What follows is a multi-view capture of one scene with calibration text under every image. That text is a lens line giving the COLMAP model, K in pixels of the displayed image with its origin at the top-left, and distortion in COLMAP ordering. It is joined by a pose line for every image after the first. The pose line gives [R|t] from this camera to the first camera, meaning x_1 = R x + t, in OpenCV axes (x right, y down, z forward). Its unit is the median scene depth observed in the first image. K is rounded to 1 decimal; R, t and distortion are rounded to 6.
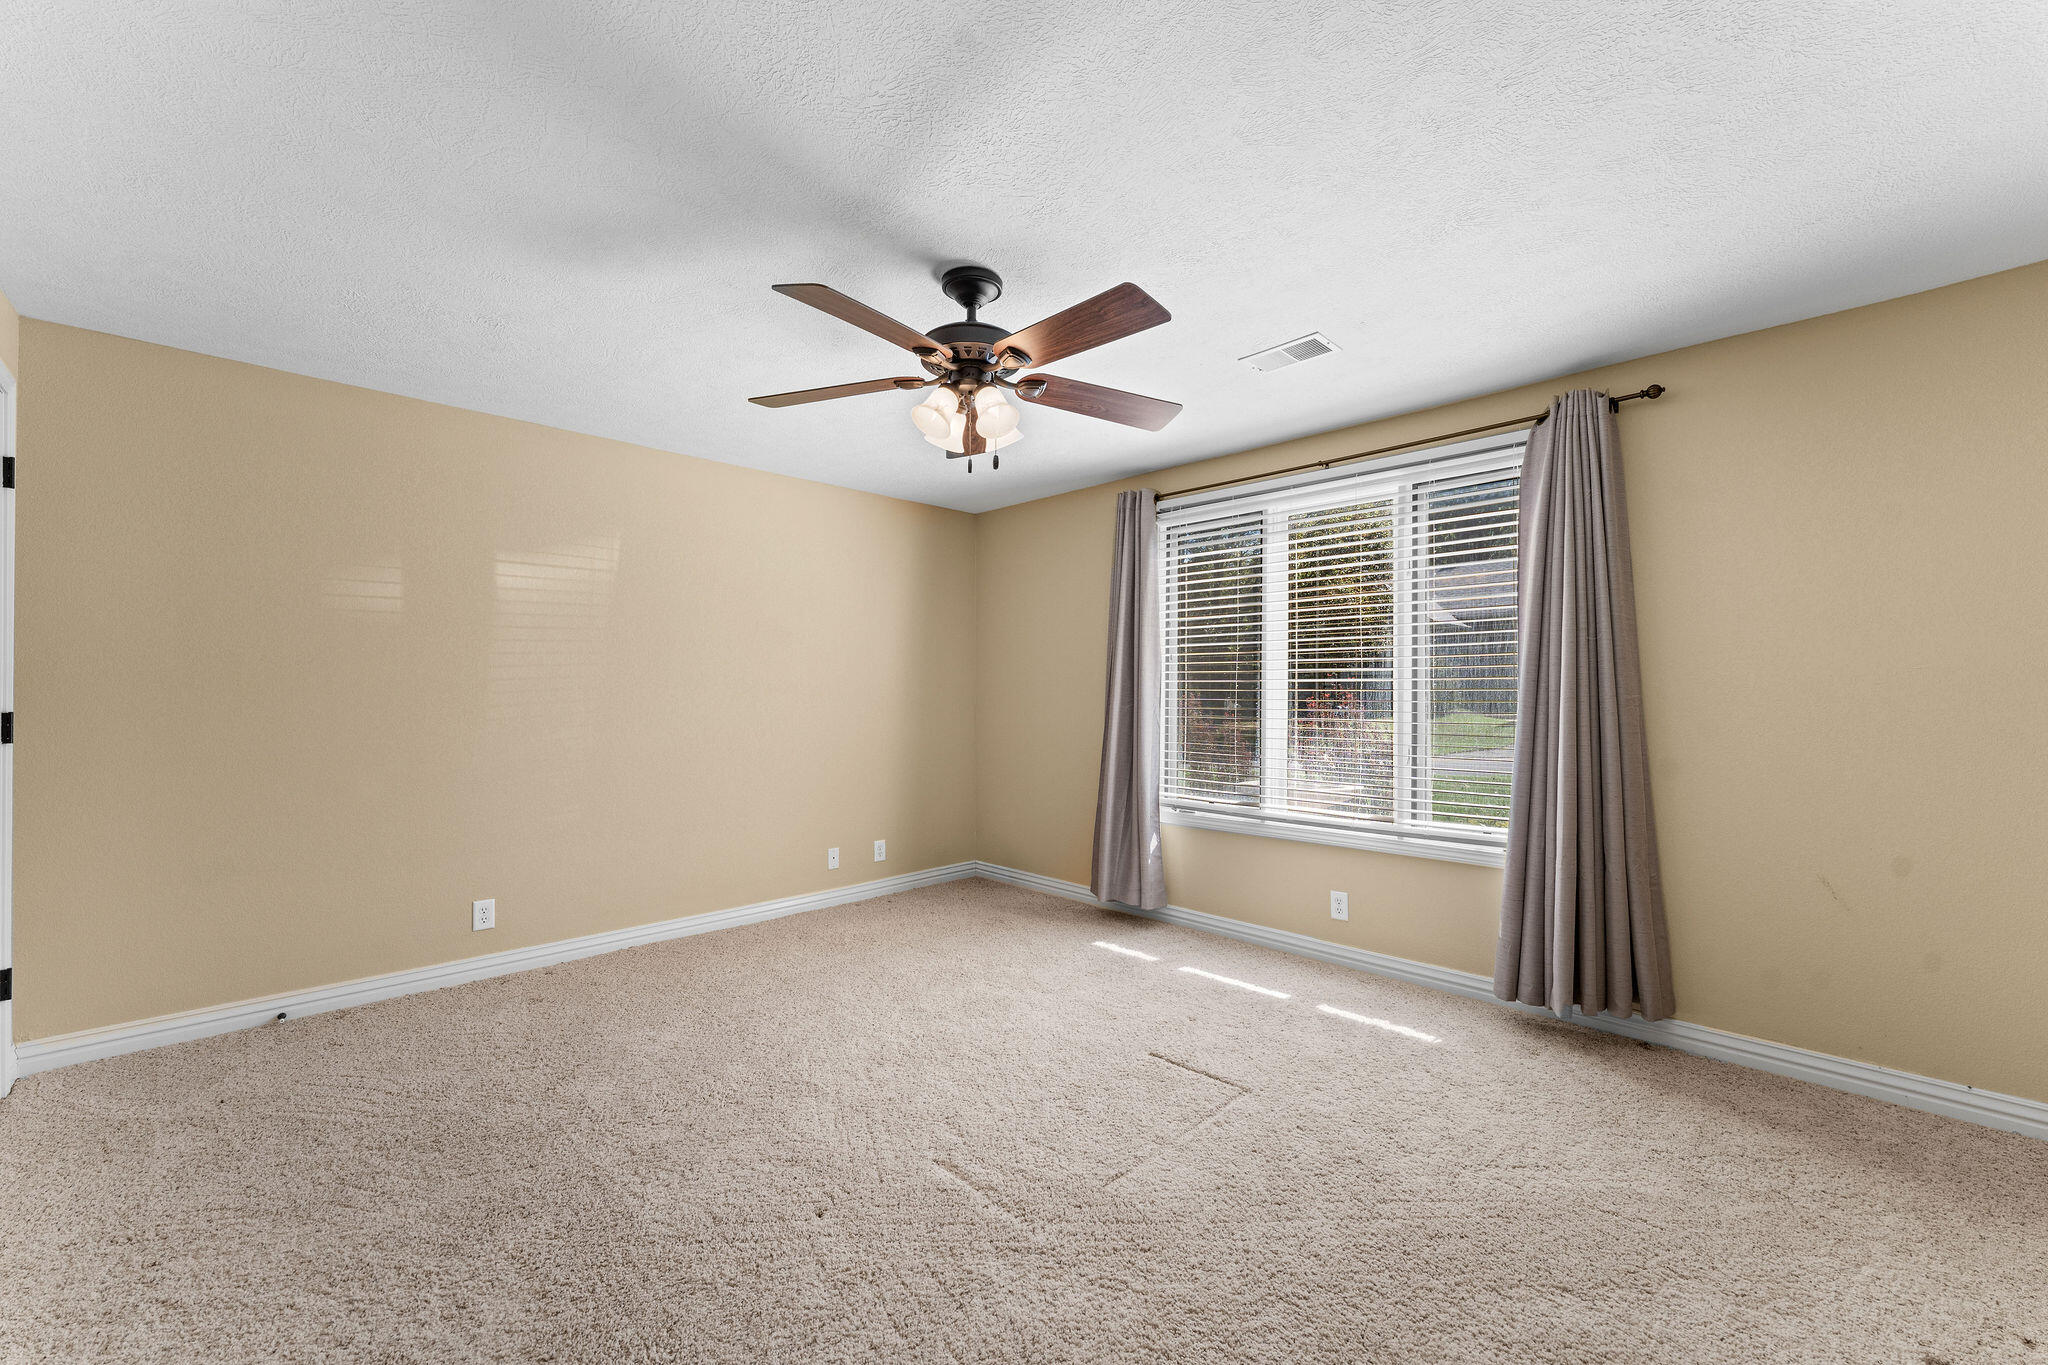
lens RADIAL K [[814.8, 0, 1023.7], [0, 814.8, 680.1], [0, 0, 1]] dist [-0.002663, 0.000893]
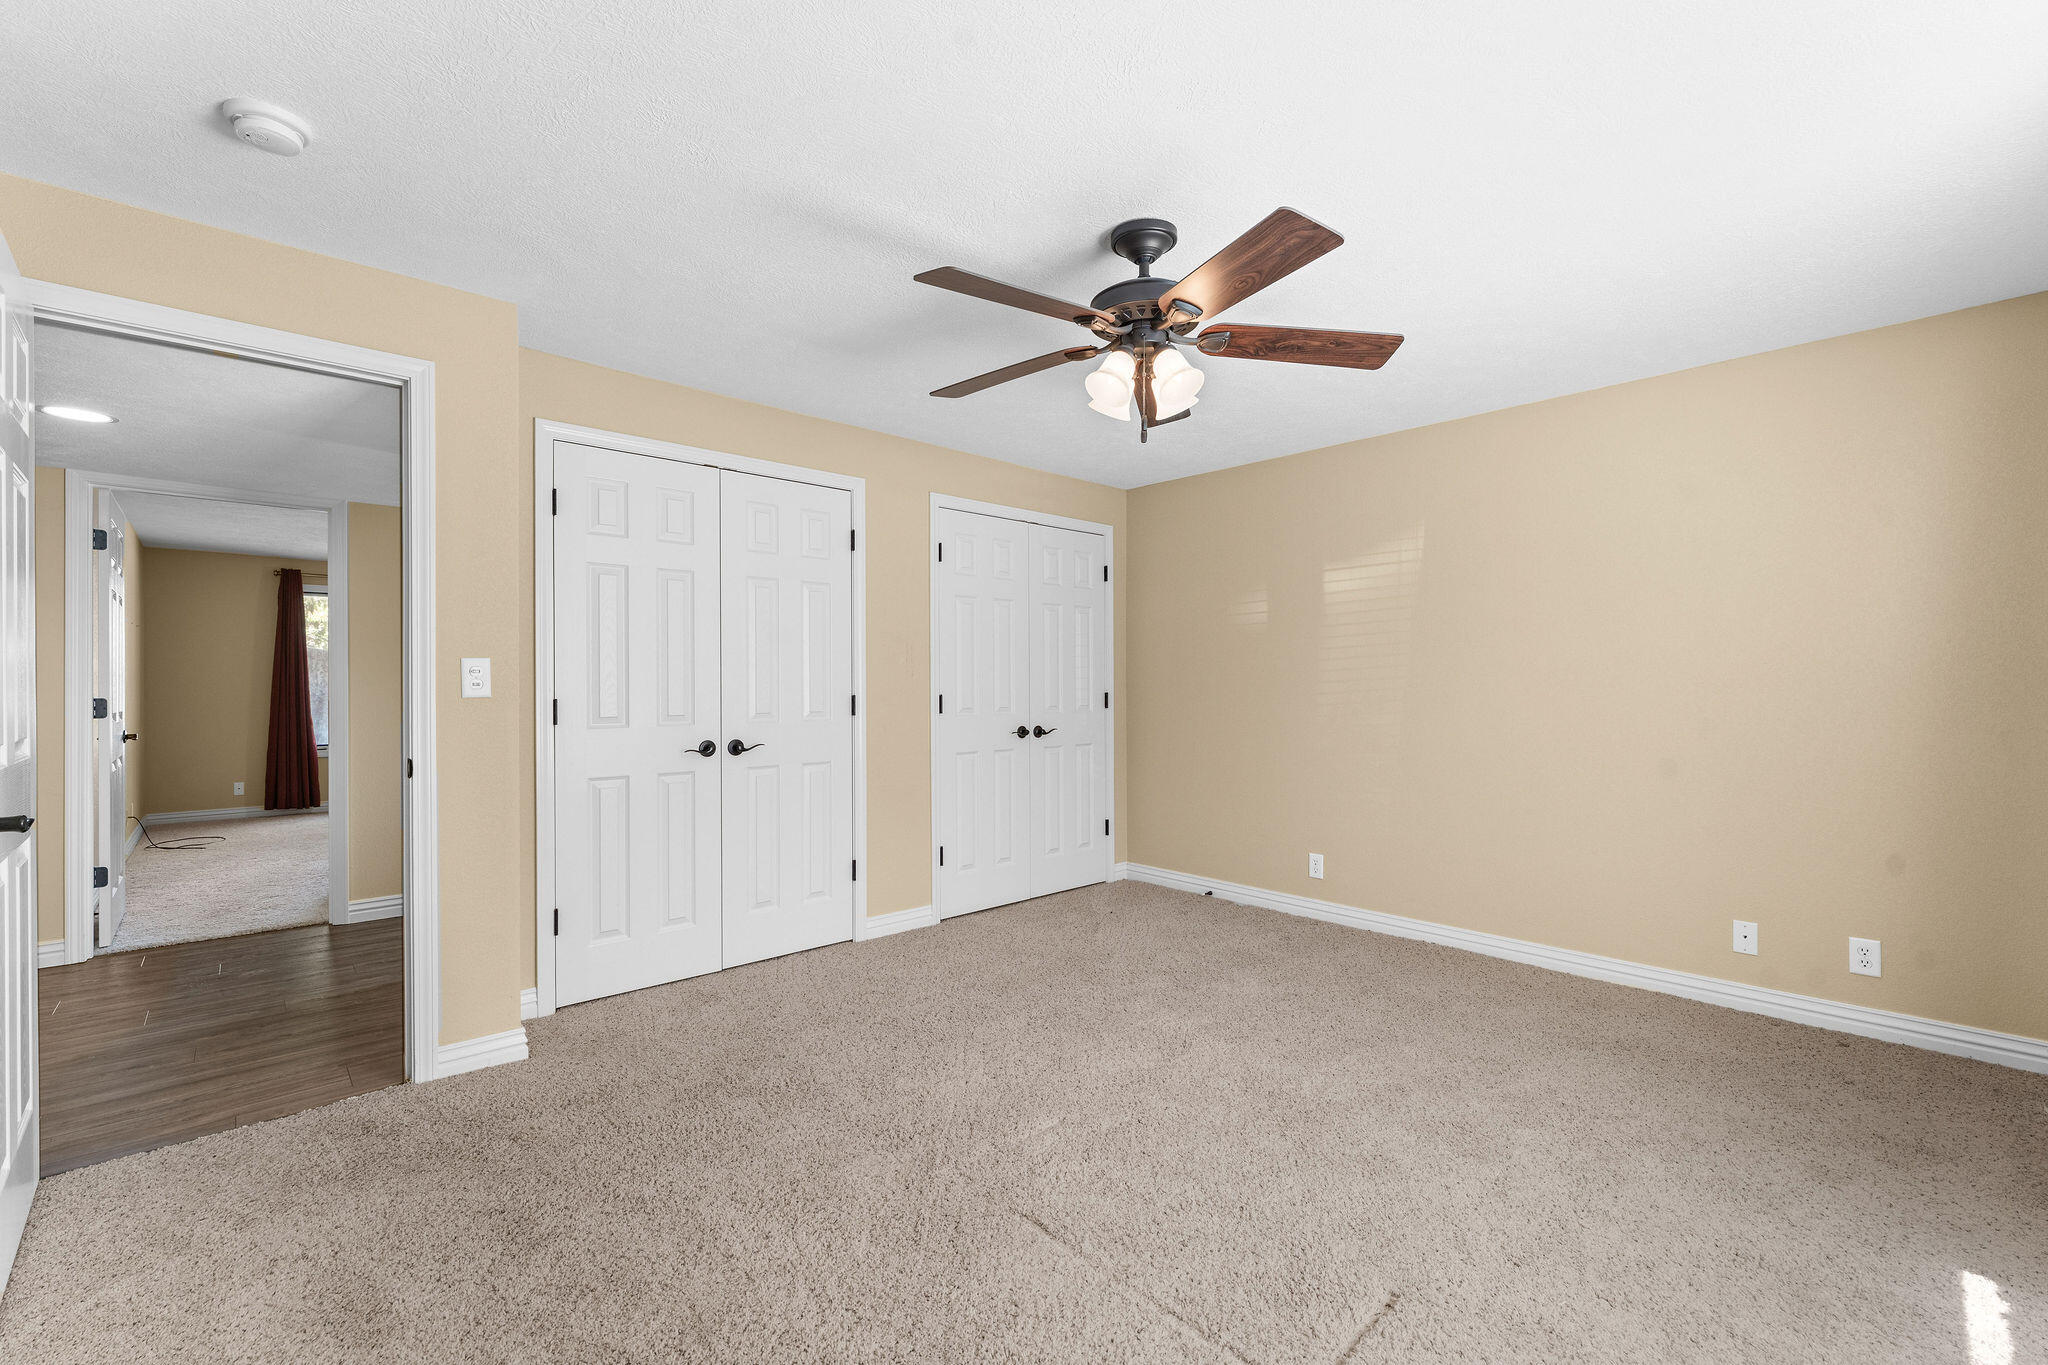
lens RADIAL K [[895.4, 0, 1040.9], [0, 895.4, 690.1], [0, 0, 1]] dist [0.000065, 0.000011]
pose [[-0.041716, 0.008148, -0.999096, 0.641354], [0.020968, 0.999754, 0.007278, 0.007828], [0.998909, -0.020646, -0.041876, 0.614956]]
